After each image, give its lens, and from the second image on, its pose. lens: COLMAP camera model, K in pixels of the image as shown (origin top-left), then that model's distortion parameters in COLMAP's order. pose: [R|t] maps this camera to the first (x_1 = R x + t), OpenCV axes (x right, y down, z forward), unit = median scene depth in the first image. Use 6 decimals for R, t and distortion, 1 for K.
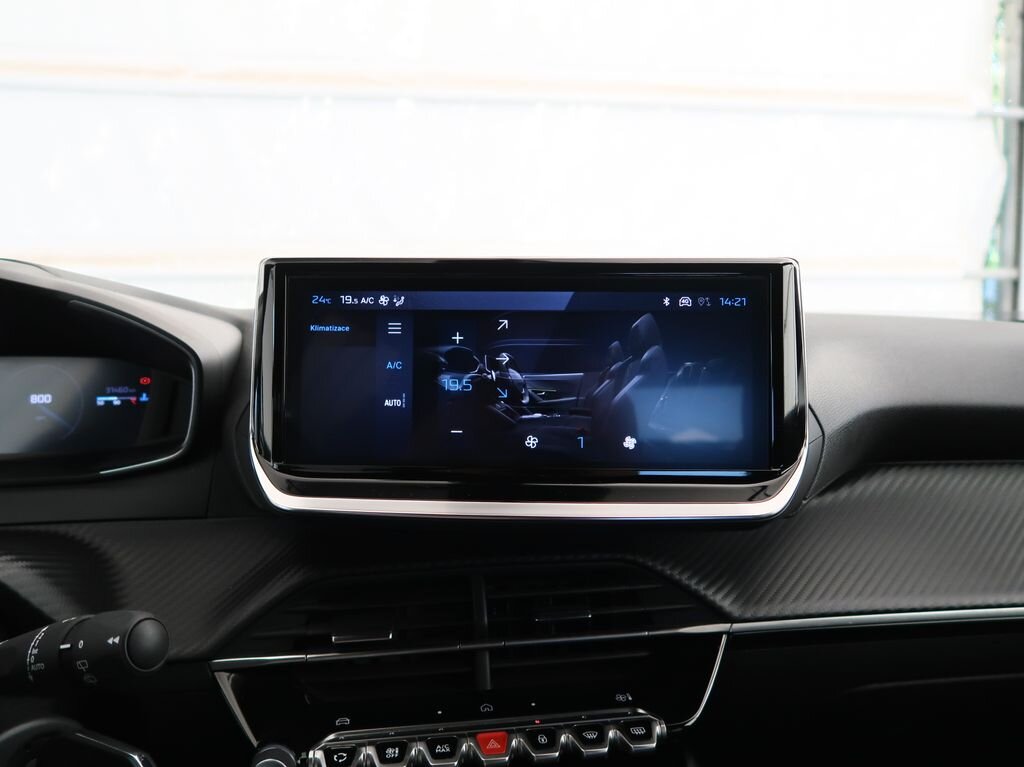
lens RADIAL K [[785.1, 0, 512.0], [0, 785.1, 383.5], [0, 0, 1]] dist [-0.024802, 0.000919]
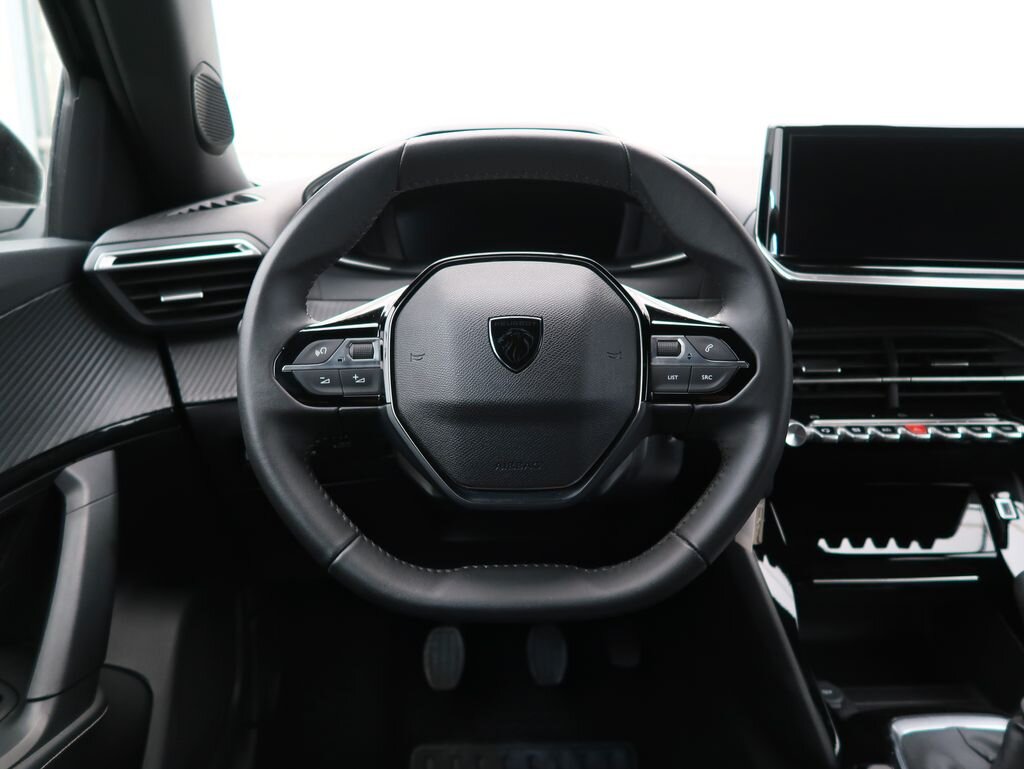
lens RADIAL K [[872.9, 0, 522.2], [0, 872.9, 373.6], [0, 0, 1]] dist [-0.026472, 0.003517]
pose [[0.992564, 0.034738, -0.116662, -0.573939], [-0.022064, 0.993882, 0.108220, 0.153918], [0.119708, -0.104842, 0.987258, -0.786452]]
